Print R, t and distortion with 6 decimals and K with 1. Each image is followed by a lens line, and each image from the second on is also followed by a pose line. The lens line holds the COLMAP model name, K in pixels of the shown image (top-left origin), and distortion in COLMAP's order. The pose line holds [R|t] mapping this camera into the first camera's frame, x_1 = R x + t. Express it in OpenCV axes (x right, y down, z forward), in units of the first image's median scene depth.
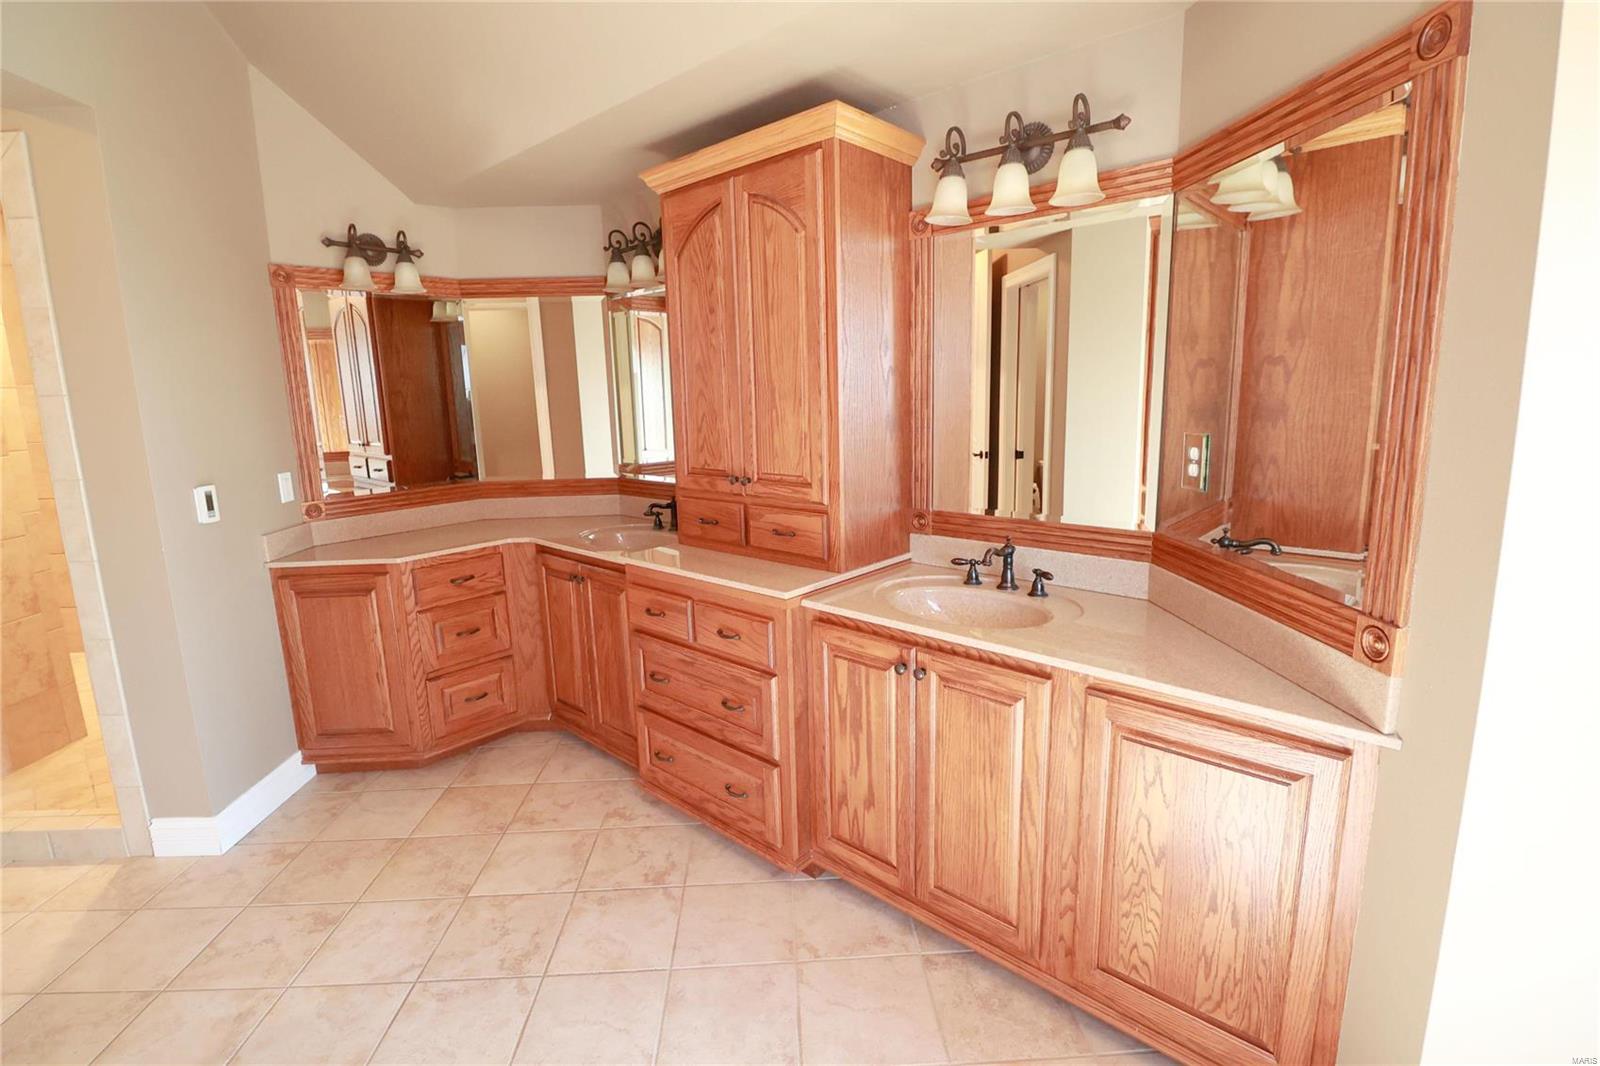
lens RADIAL K [[757.4, 0, 803.0], [0, 757.4, 519.1], [0, 0, 1]] dist [0.002064, -0.011137]
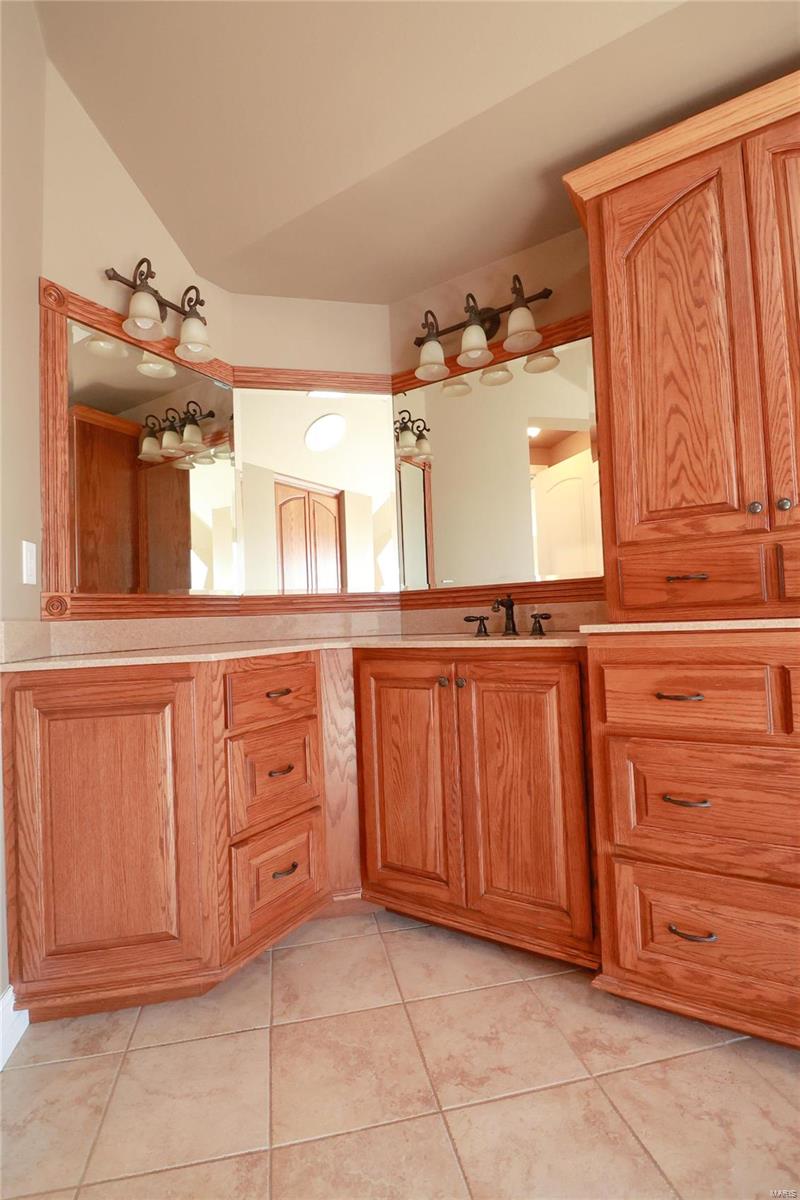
lens RADIAL K [[568.0, 0, 395.6], [0, 568.0, 597.2], [0, 0, 1]] dist [0.002064, -0.011137]
pose [[0.986470, -0.004097, 0.163889, -0.441608], [0.039826, 0.975729, -0.215329, 0.114458], [-0.159029, 0.218943, 0.962691, 0.457062]]
